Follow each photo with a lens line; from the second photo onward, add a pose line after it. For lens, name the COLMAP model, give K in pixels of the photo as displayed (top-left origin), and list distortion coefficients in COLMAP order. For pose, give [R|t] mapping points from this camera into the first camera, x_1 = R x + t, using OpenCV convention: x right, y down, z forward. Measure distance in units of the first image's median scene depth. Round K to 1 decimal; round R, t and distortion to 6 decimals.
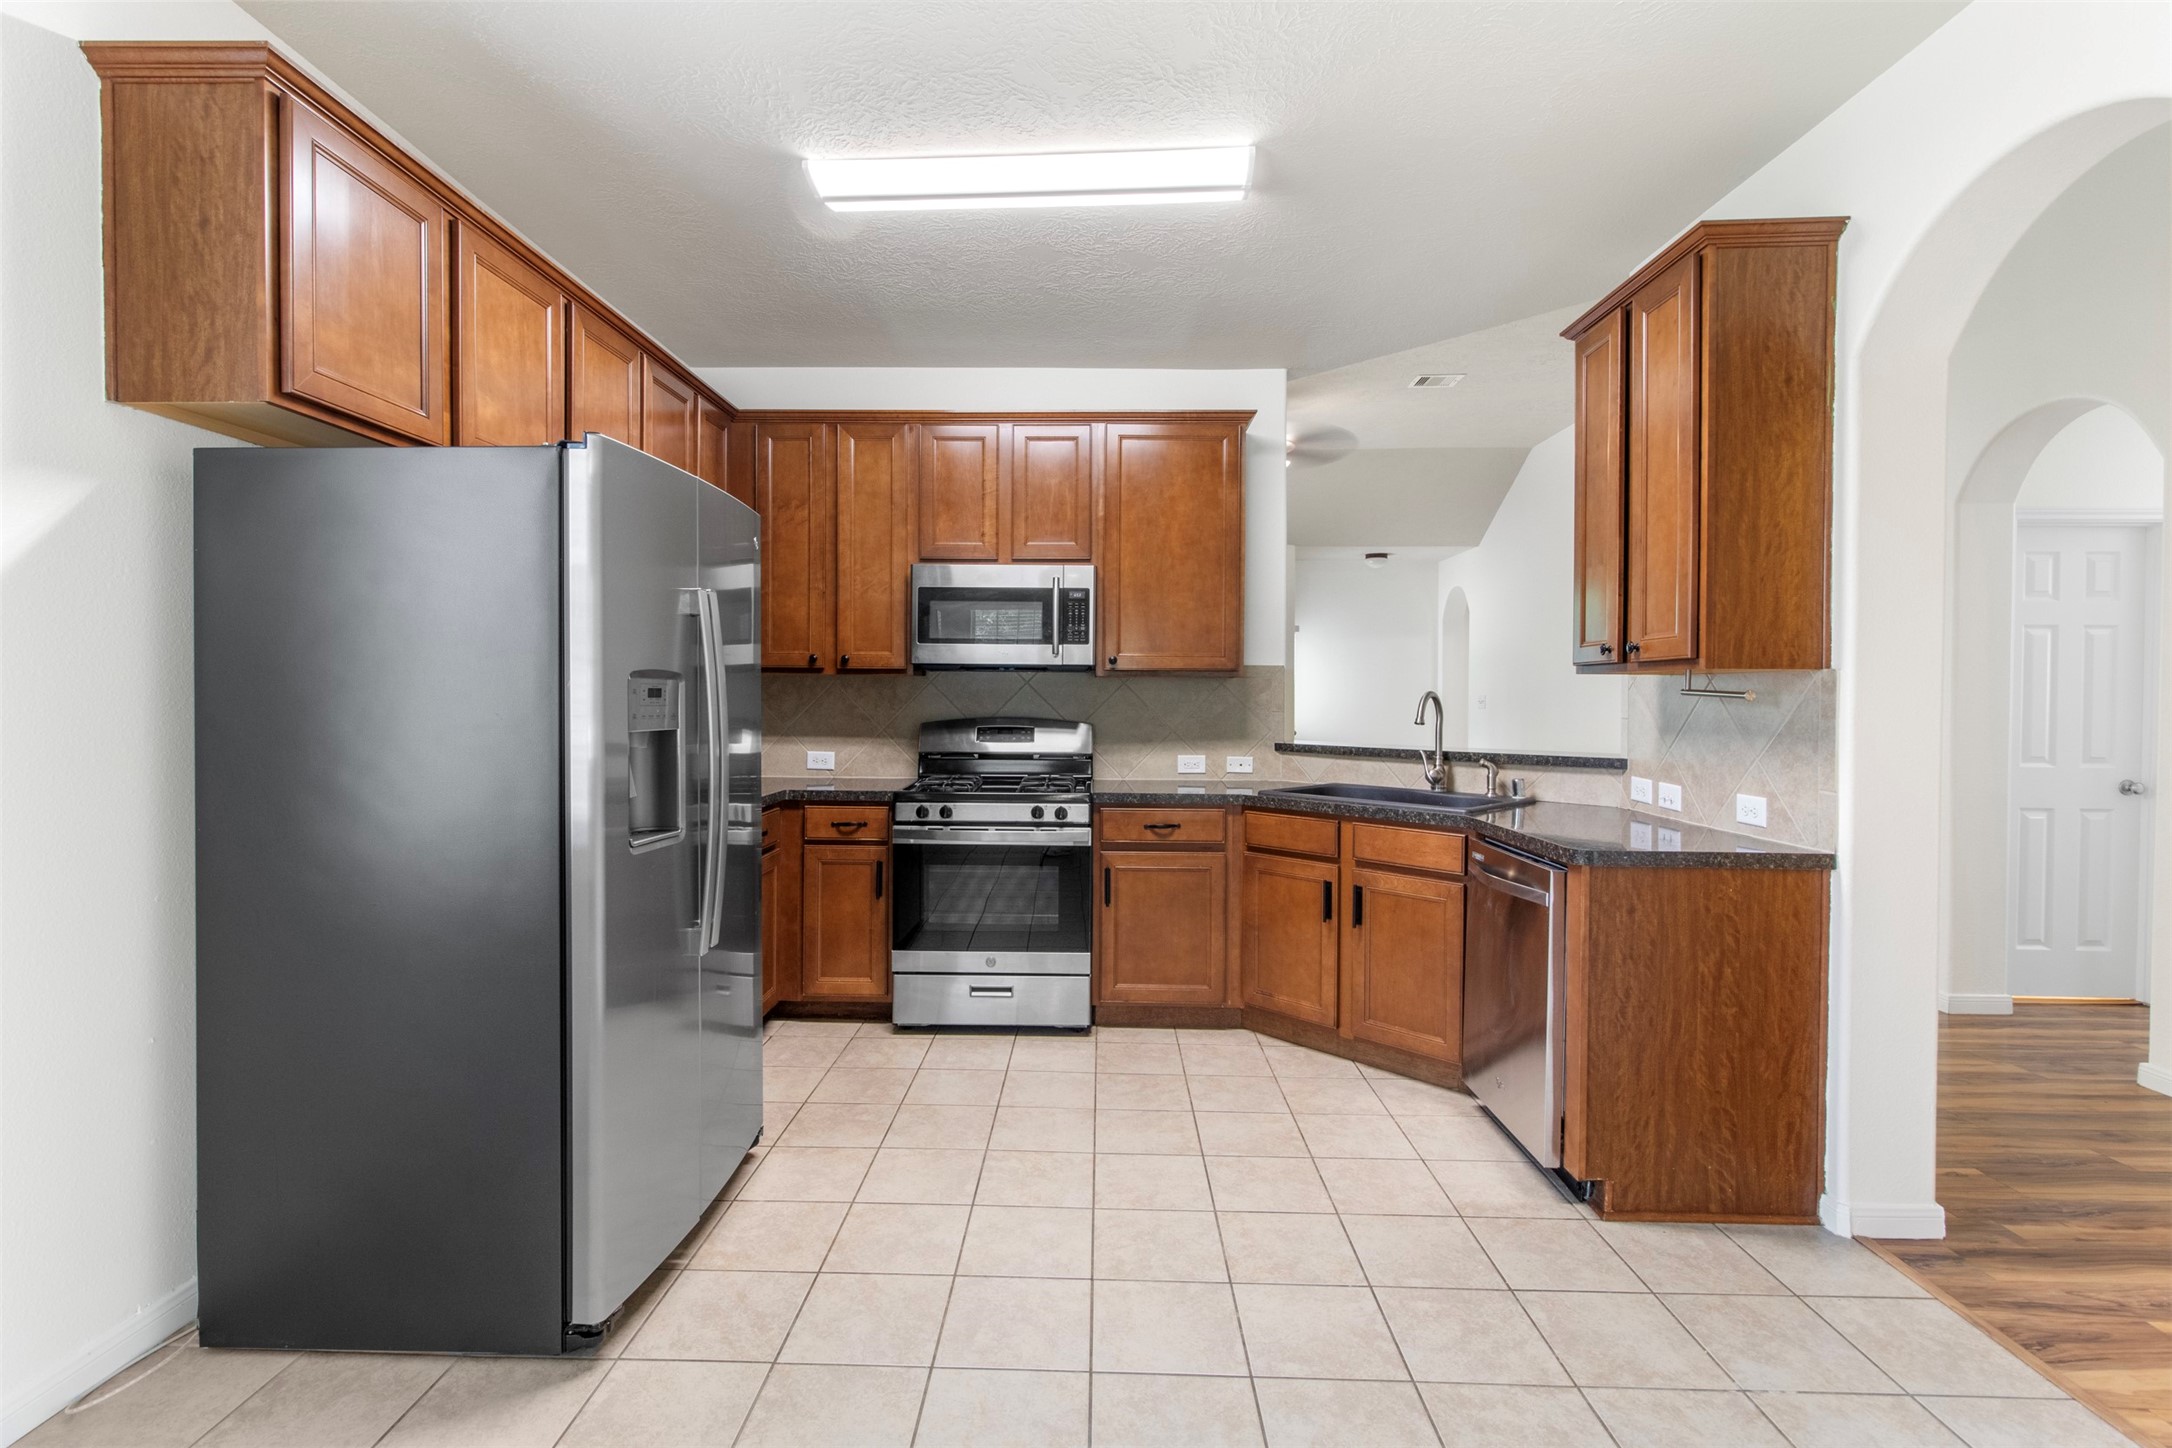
lens RADIAL K [[1008.9, 0, 1076.1], [0, 1008.9, 707.8], [0, 0, 1]] dist [0.007844, -0.001958]
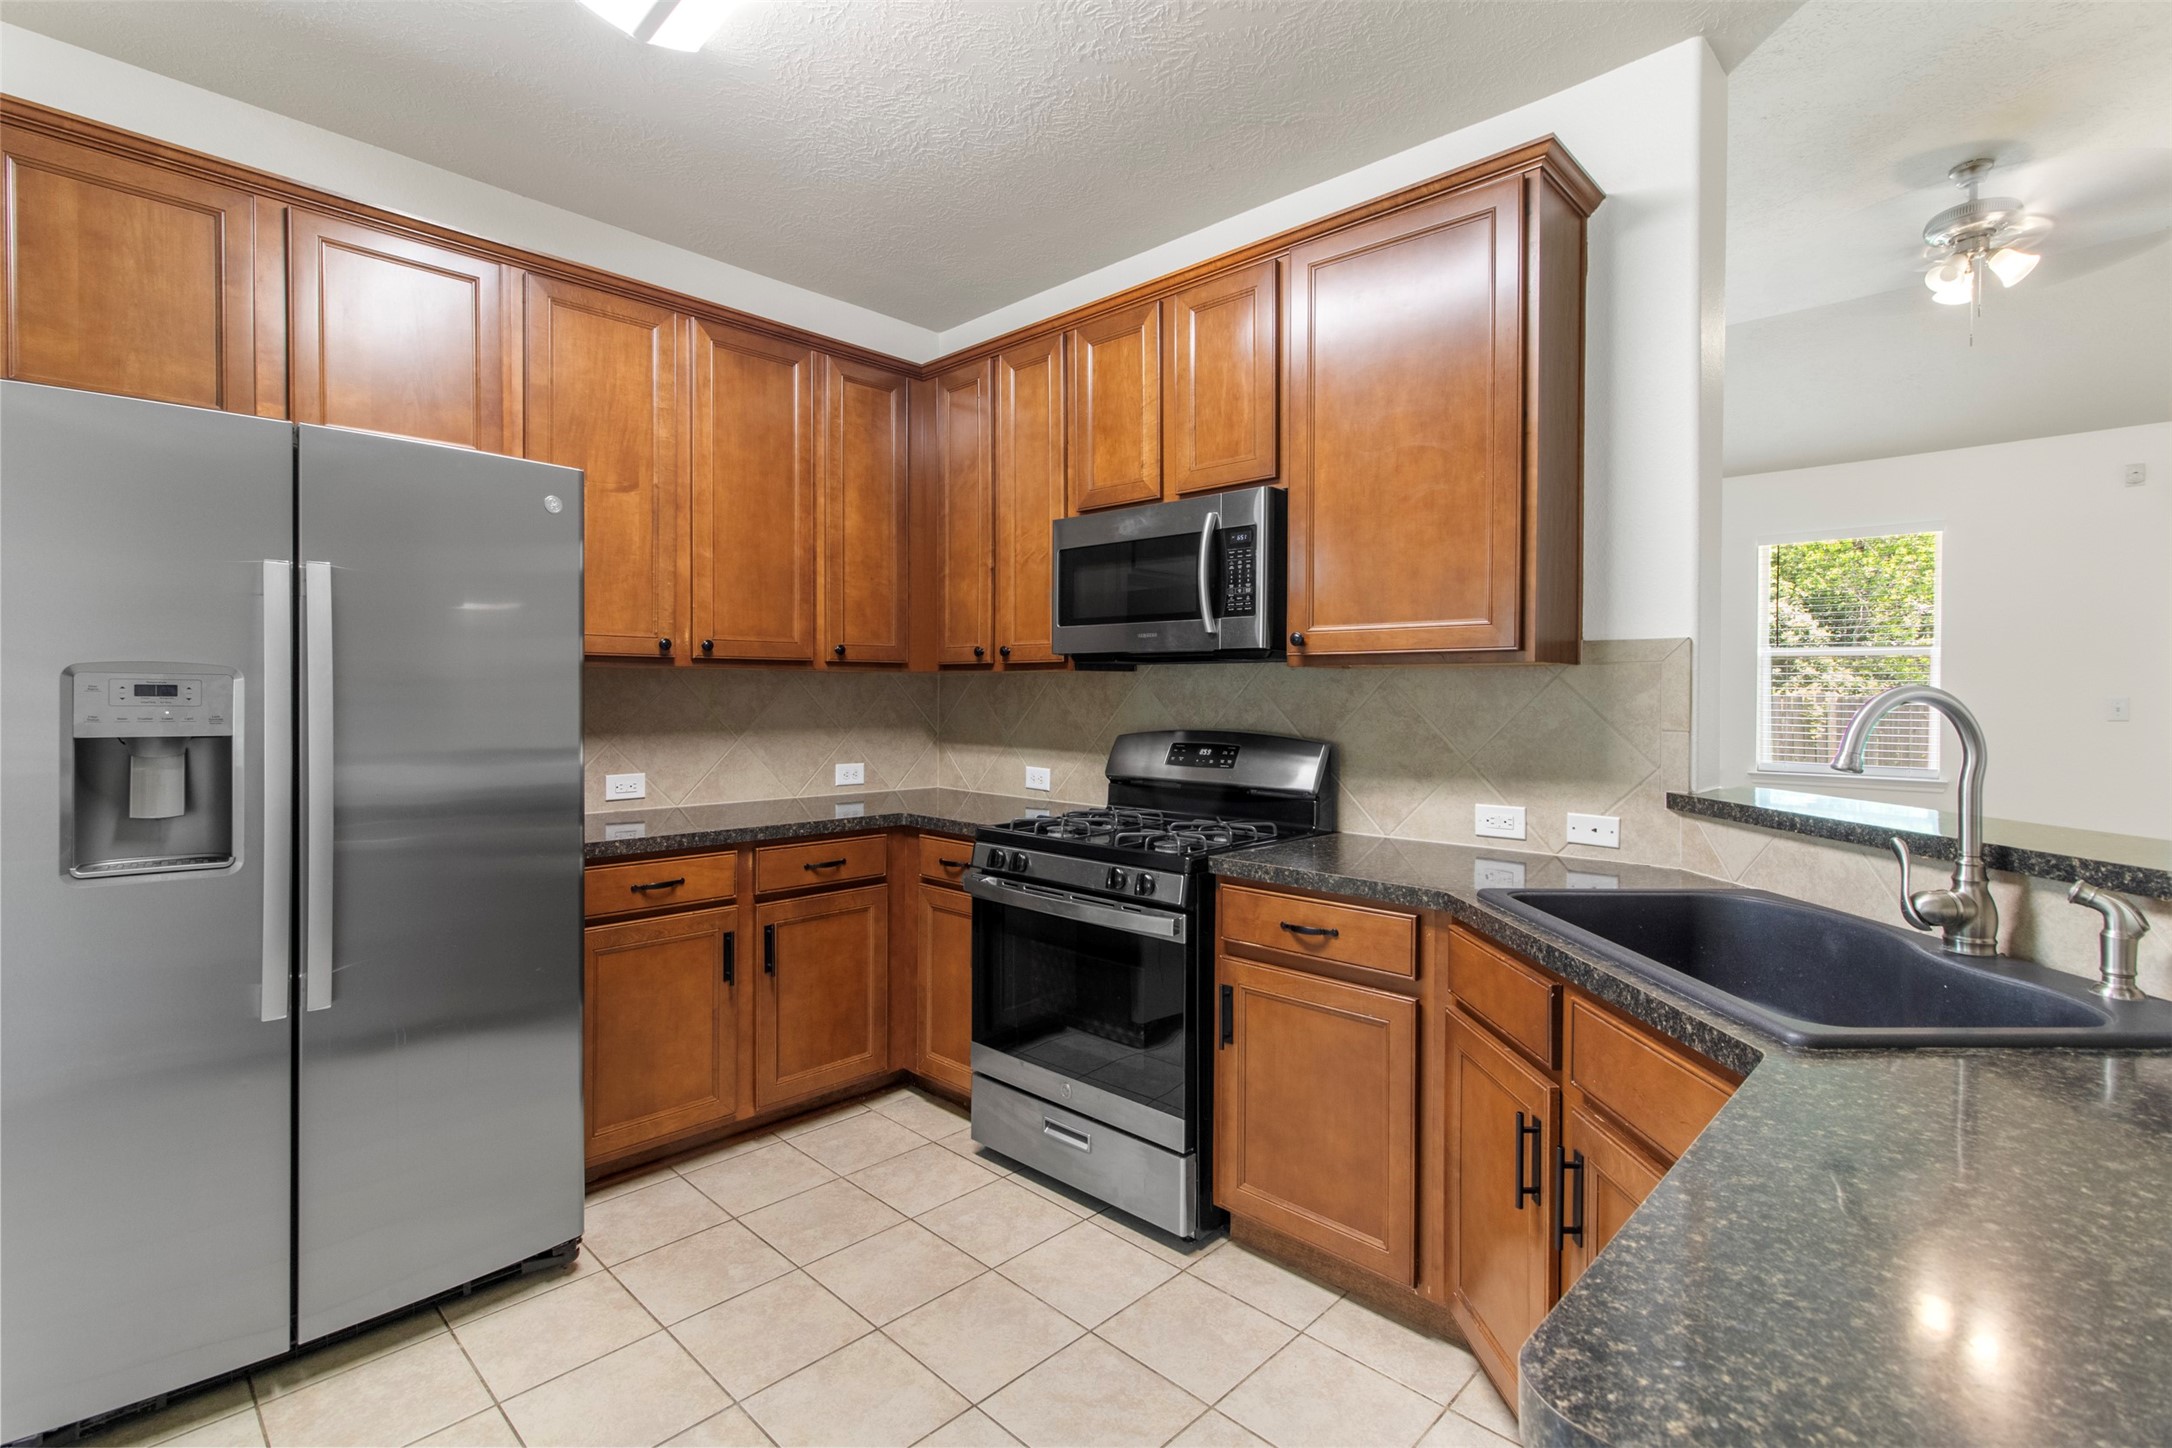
lens RADIAL K [[1008.9, 0, 1083.2], [0, 1008.9, 709.8], [0, 0, 1]] dist [0.007844, -0.001958]
pose [[0.735022, 0.008218, -0.677994, 0.372746], [-0.010846, 0.999941, 0.000362, -0.003966], [0.677957, 0.007087, 0.735067, 0.497536]]
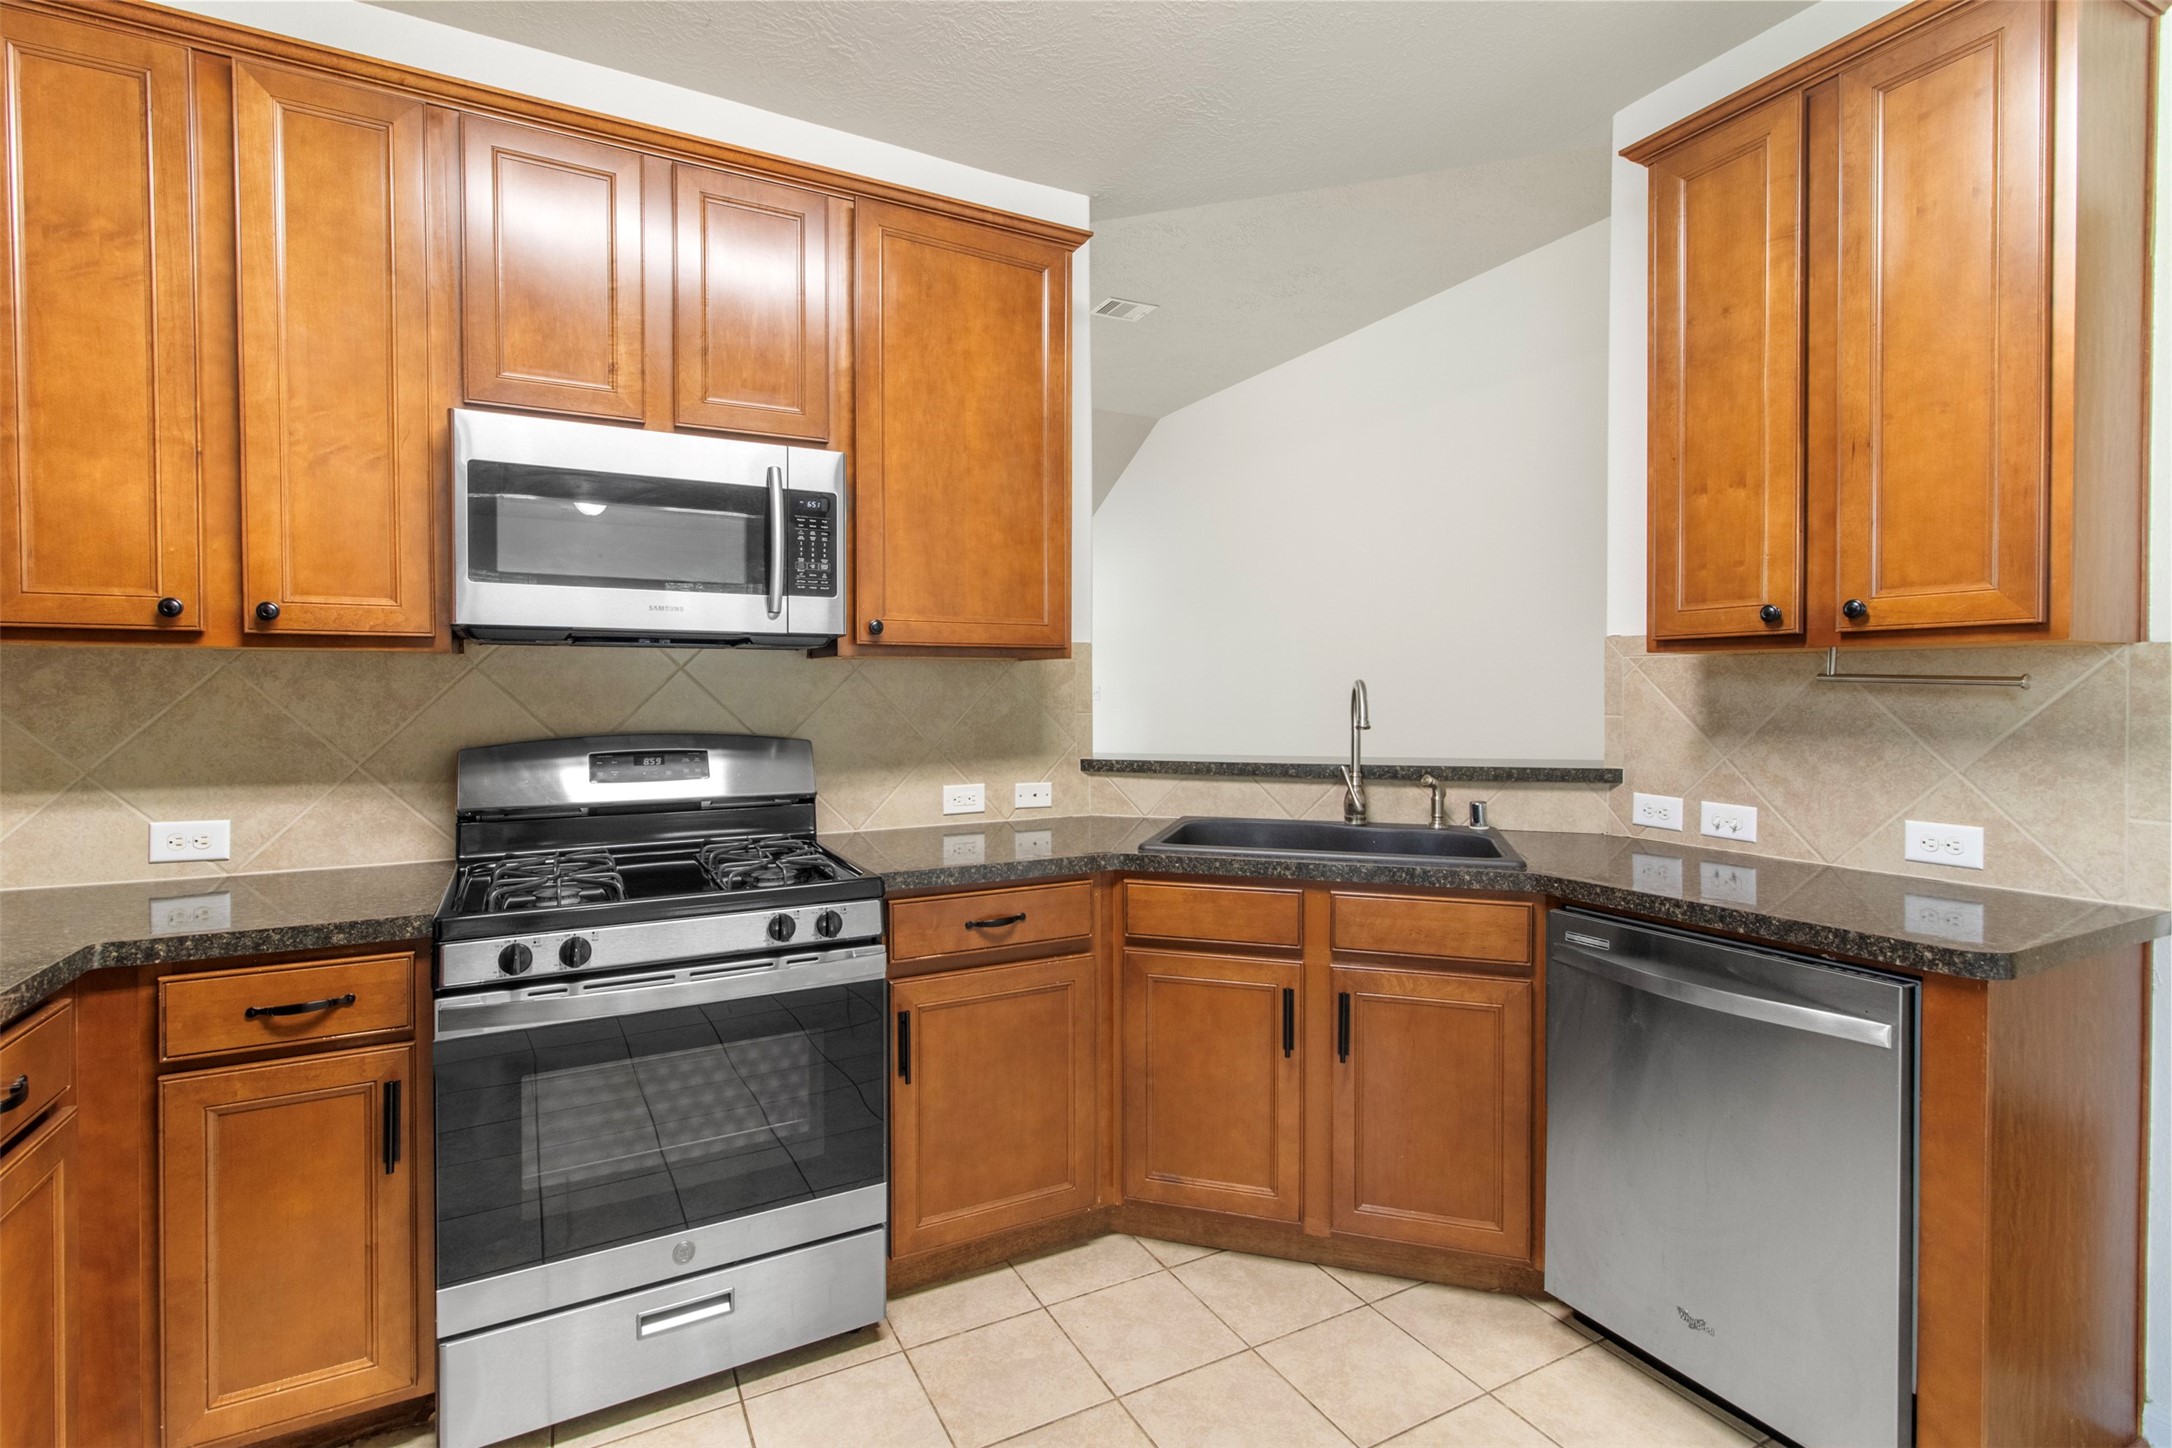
lens RADIAL K [[1008.9, 0, 1078.1], [0, 1008.9, 706.4], [0, 0, 1]] dist [0.007844, -0.001958]
pose [[0.874189, -0.016868, 0.485293, -0.145912], [0.013909, 0.999856, 0.009698, -0.007331], [-0.485387, -0.001728, 0.874298, 0.482437]]
